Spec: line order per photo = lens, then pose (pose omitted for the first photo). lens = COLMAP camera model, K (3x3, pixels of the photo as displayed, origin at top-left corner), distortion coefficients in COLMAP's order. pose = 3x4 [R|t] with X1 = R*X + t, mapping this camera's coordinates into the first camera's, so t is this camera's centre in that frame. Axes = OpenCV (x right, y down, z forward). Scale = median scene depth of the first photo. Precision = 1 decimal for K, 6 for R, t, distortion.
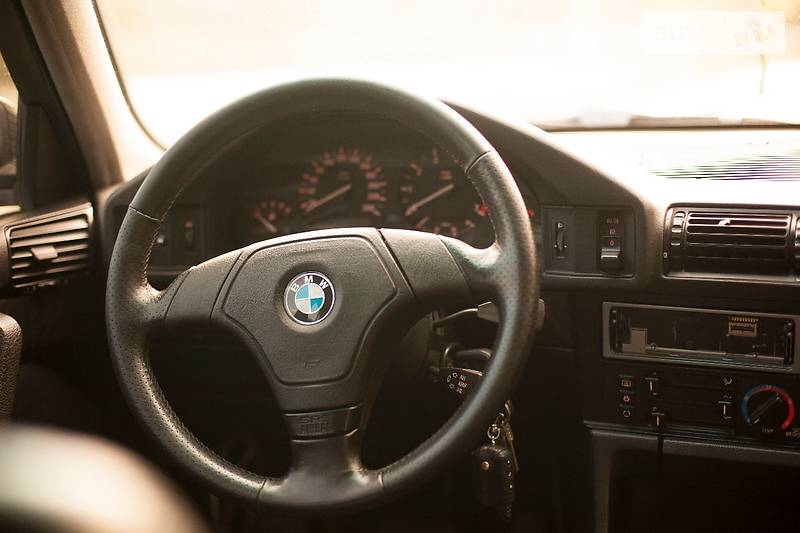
lens RADIAL K [[1181.8, 0, 402.1], [0, 1181.8, 262.8], [0, 0, 1]] dist [-0.176808, 0.000000]
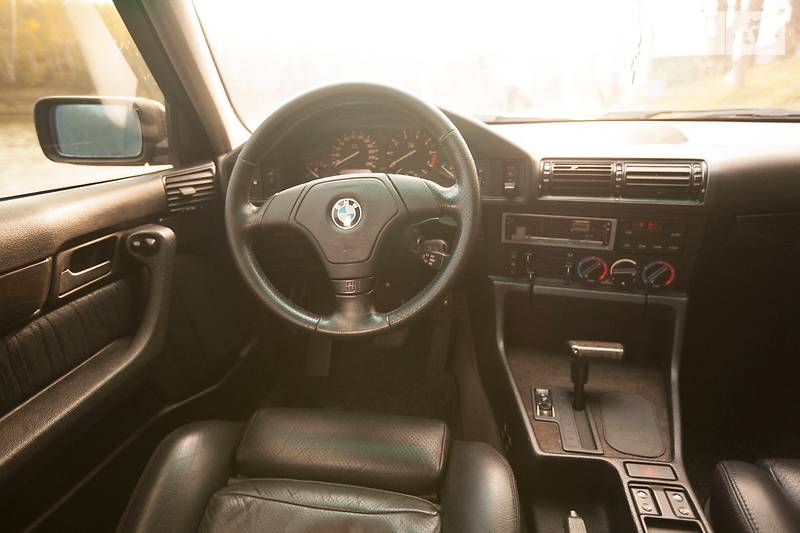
lens RADIAL K [[462.4, 0, 395.1], [0, 462.4, 260.9], [0, 0, 1]] dist [-0.032193, 0.008572]
pose [[0.996097, -0.027524, 0.083859, -0.060307], [0.015387, 0.989735, 0.142081, 0.002480], [-0.086909, -0.140237, 0.986296, 0.293061]]
